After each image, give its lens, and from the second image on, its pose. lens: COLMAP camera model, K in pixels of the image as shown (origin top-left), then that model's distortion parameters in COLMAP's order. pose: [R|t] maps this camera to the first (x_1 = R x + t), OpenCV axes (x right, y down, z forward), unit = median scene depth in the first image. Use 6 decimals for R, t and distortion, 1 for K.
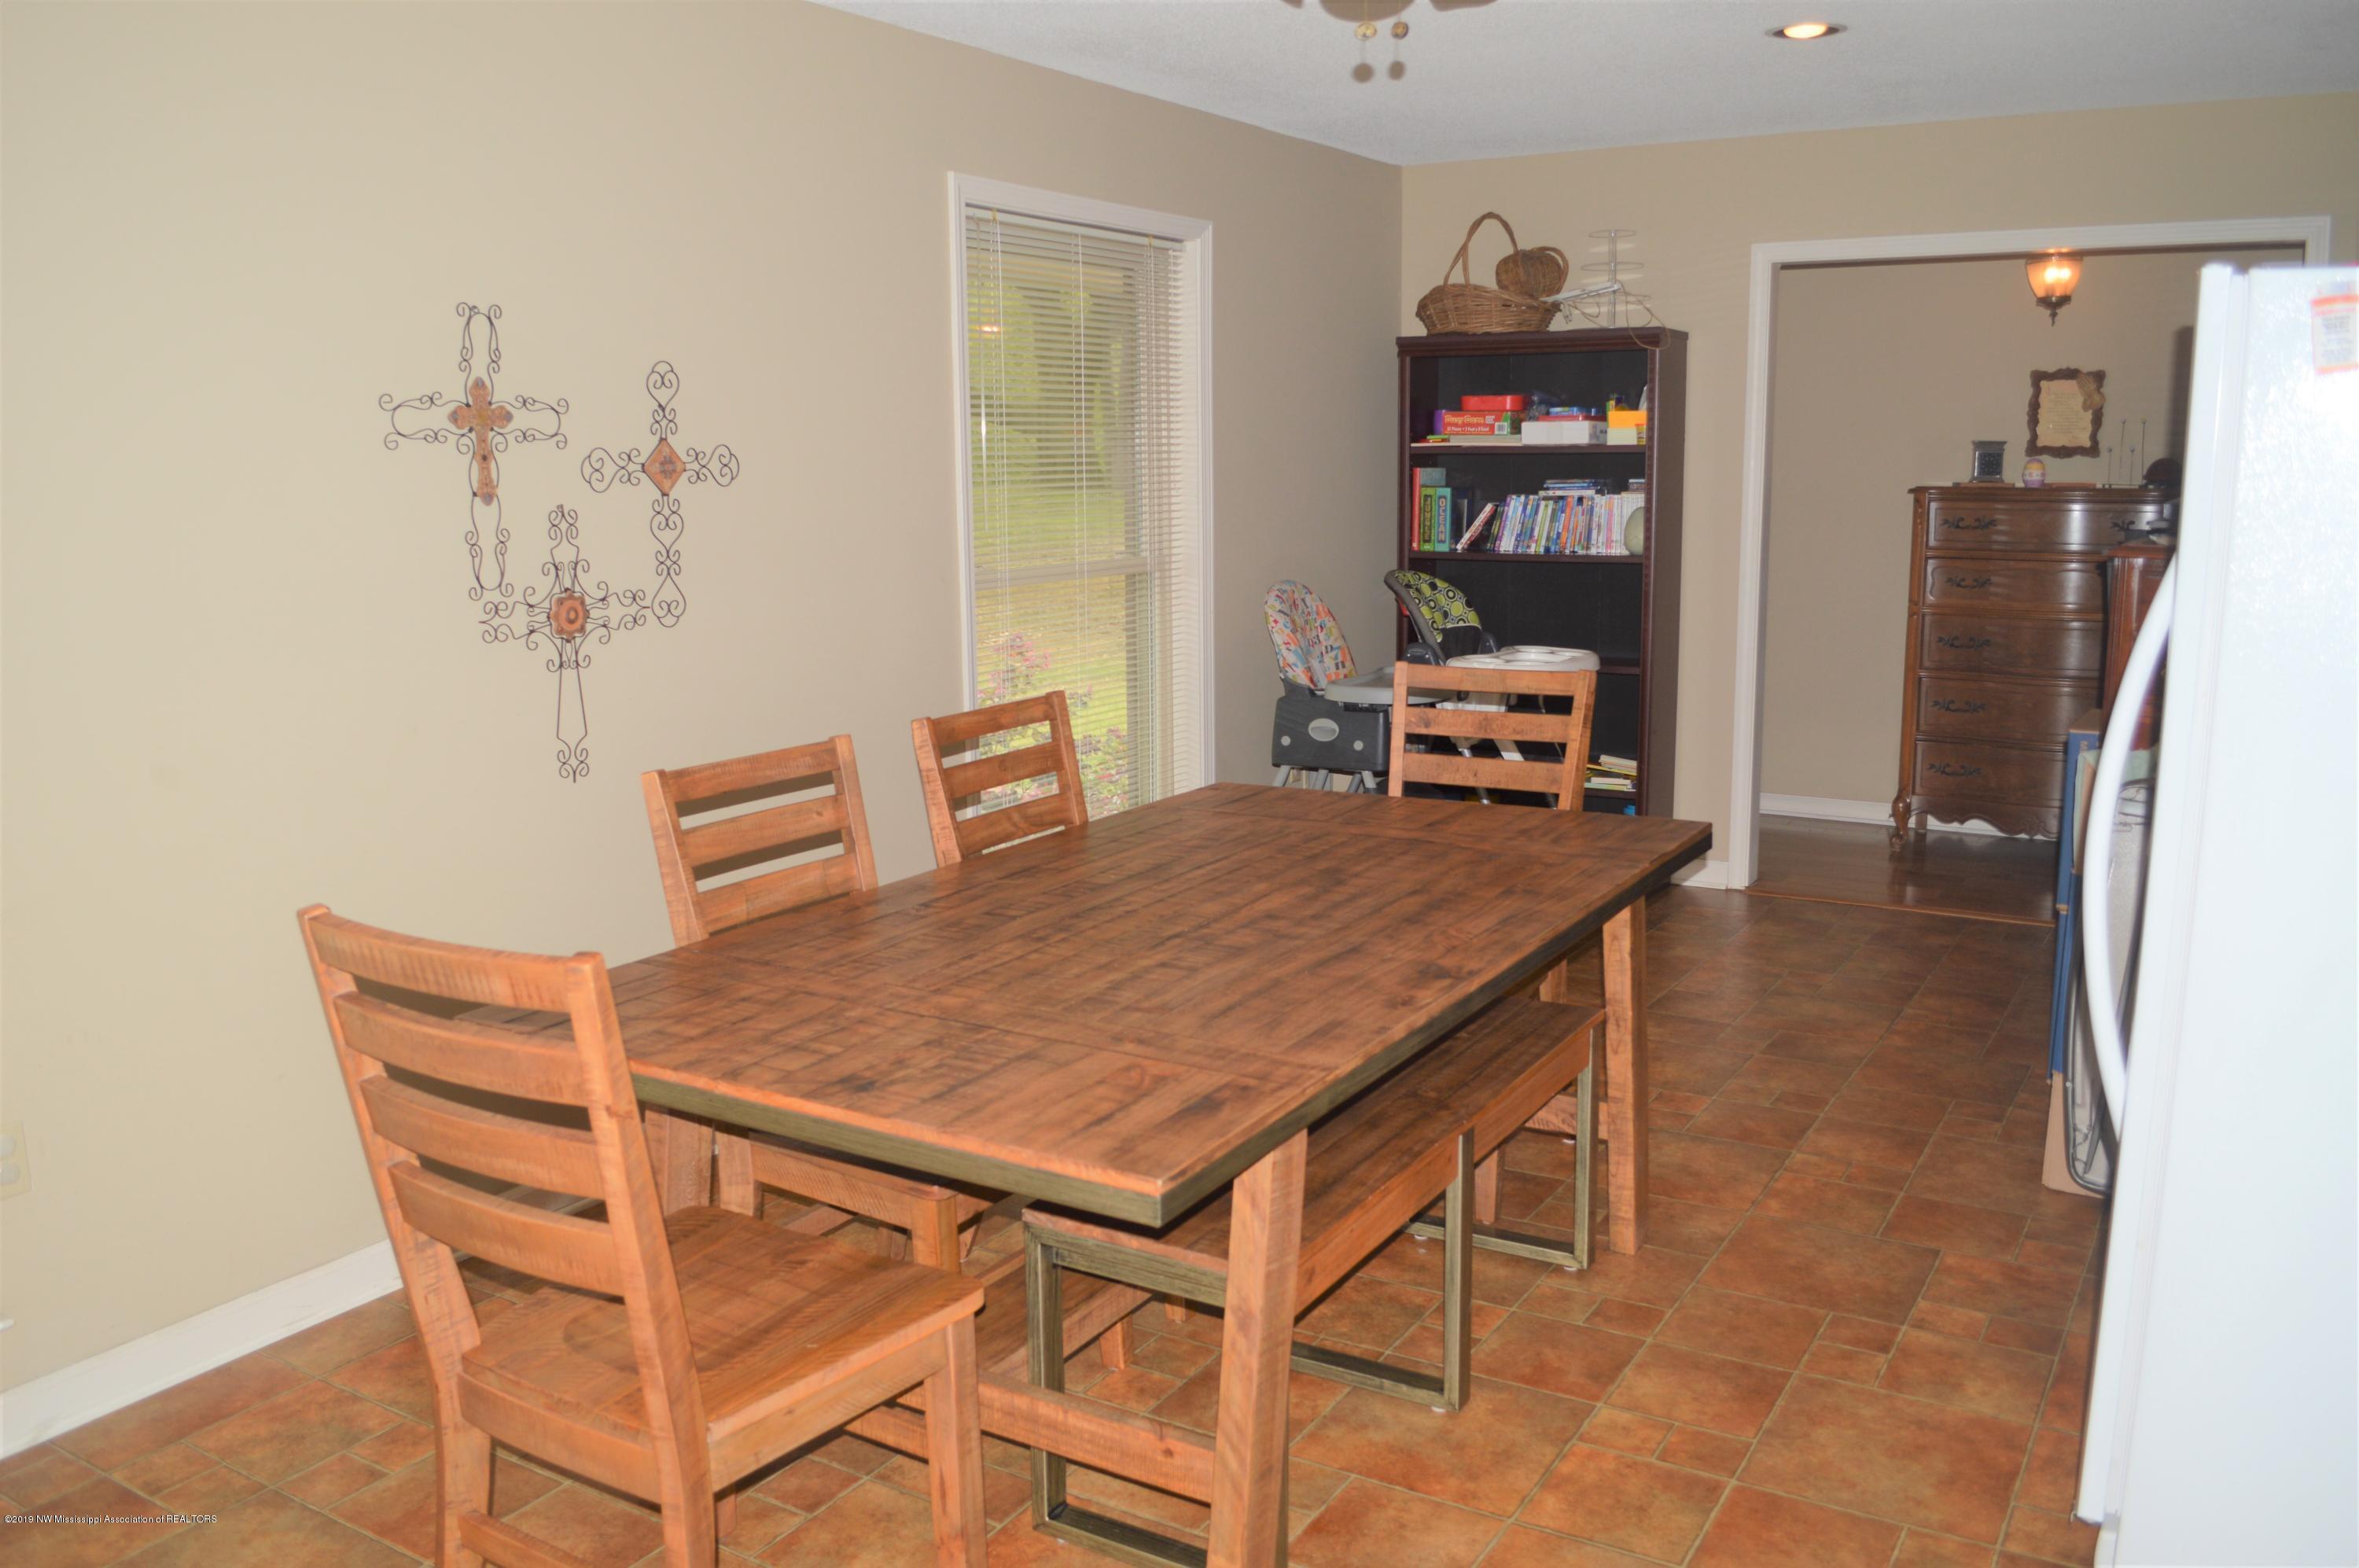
lens RADIAL K [[1886.1, 0, 1179.8], [0, 1886.1, 784.3], [0, 0, 1]] dist [-0.082159, 0.005275]
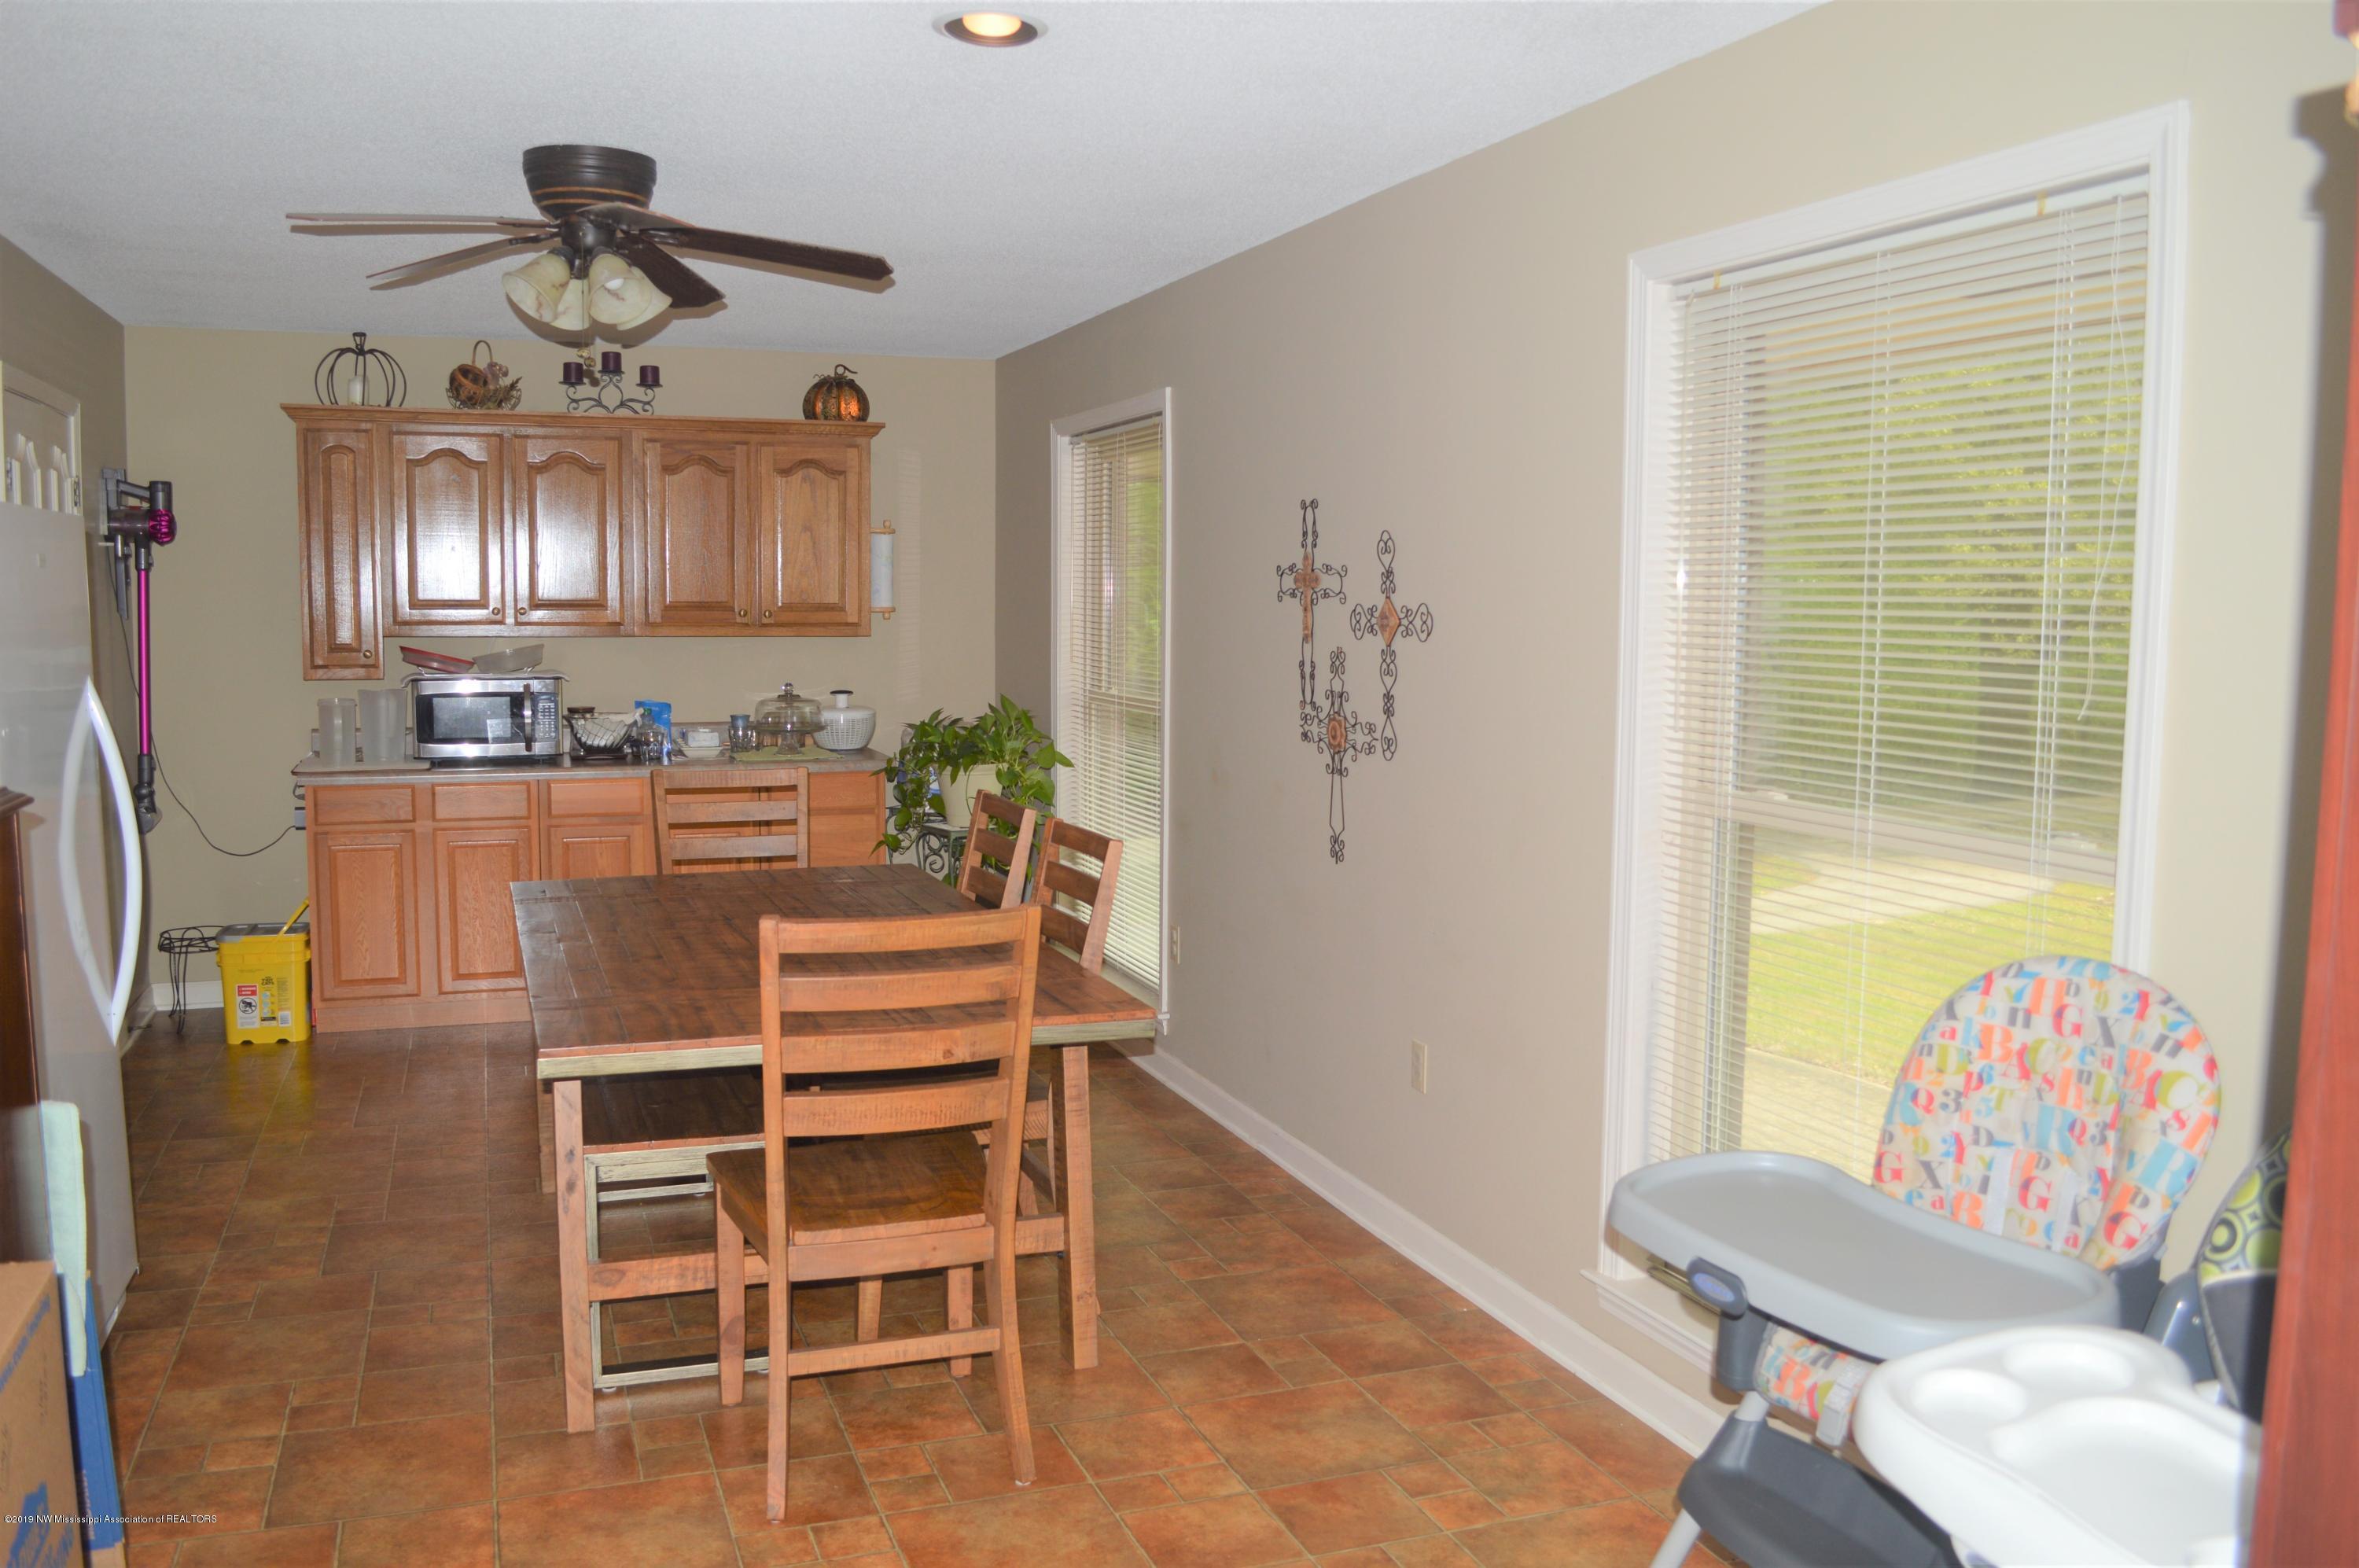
lens RADIAL K [[1886.1, 0, 1183.3], [0, 1886.1, 793.5], [0, 0, 1]] dist [-0.082159, 0.005275]
pose [[-0.615909, 0.088798, -0.782797, 0.763379], [-0.135754, 0.966802, 0.216483, -0.319632], [0.776032, 0.239602, -0.583408, 1.702170]]
